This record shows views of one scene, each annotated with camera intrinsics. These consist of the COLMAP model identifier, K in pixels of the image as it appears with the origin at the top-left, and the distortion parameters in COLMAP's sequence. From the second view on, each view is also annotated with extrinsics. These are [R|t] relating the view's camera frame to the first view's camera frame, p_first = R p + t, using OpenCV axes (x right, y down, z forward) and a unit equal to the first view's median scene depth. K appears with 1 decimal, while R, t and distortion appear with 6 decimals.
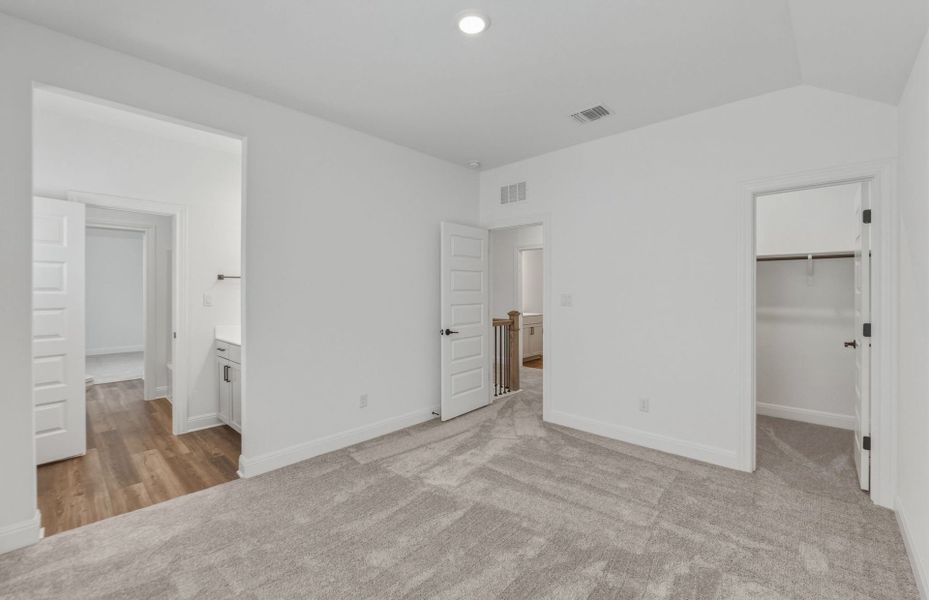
lens RADIAL K [[390.1, 0, 467.3], [0, 390.1, 296.1], [0, 0, 1]] dist [-0.005696, -0.000292]
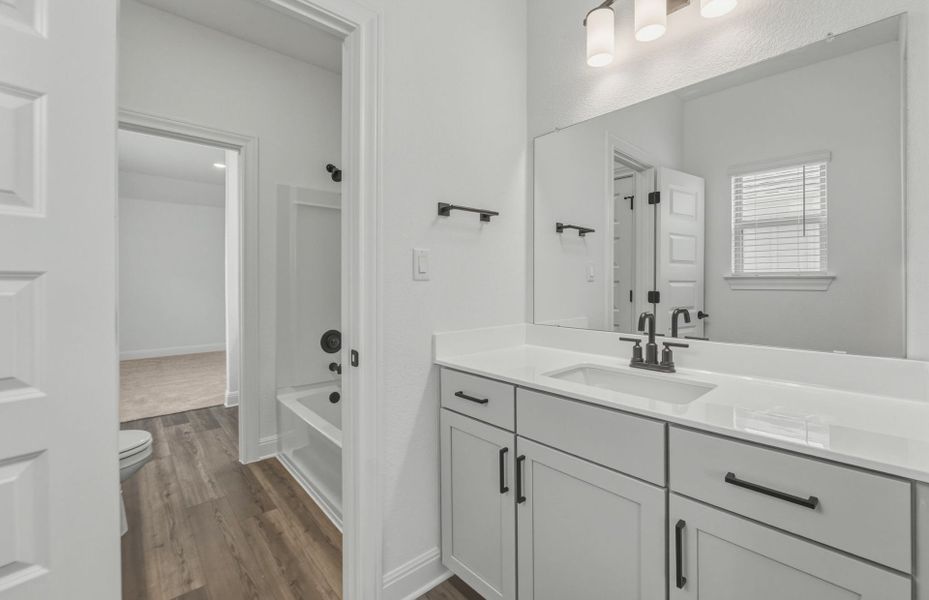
lens RADIAL K [[391.3, 0, 465.9], [0, 391.3, 287.2], [0, 0, 1]] dist [-0.000312, 0.000071]
pose [[0.995491, -0.000366, -0.094854, -0.482784], [0.000279, 1.000000, -0.000931, 0.026823], [0.094855, 0.000900, 0.995491, 0.506125]]
